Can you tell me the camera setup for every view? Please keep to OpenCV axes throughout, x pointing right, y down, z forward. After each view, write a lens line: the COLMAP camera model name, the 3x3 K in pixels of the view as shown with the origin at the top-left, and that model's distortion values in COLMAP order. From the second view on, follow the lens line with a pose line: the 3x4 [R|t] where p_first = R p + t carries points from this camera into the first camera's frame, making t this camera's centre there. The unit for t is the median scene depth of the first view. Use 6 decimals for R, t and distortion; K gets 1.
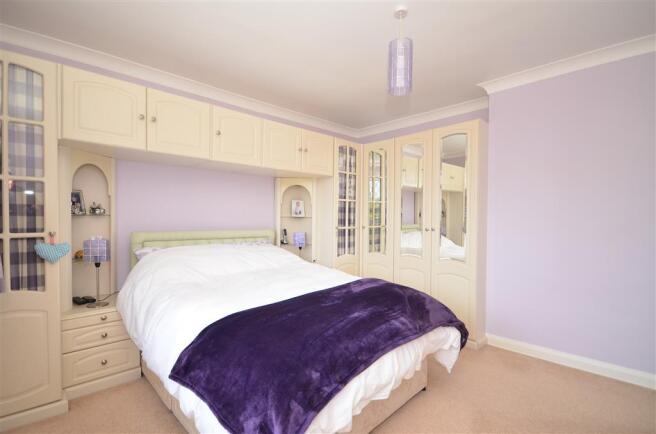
lens RADIAL K [[310.5, 0, 328.0], [0, 310.5, 217.0], [0, 0, 1]] dist [-0.000053, -0.000005]
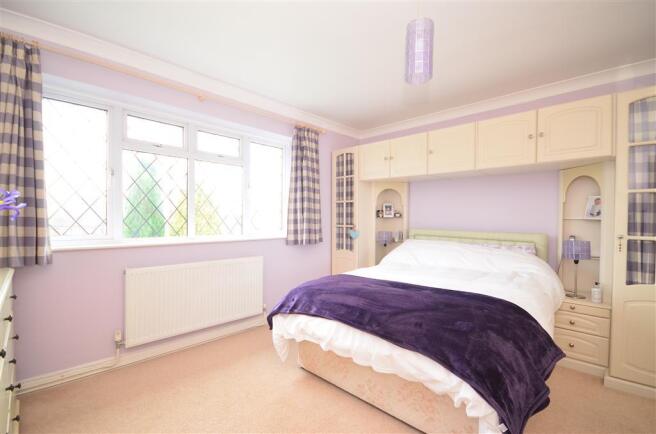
lens RADIAL K [[292.0, 0, 328.0], [0, 292.0, 217.0], [0, 0, 1]] dist [-0.000521, -0.000105]
pose [[0.022226, -0.010169, -0.999701, 0.721716], [-0.009559, 0.999900, -0.010383, 0.008471], [0.999707, 0.009786, 0.022127, 0.486759]]
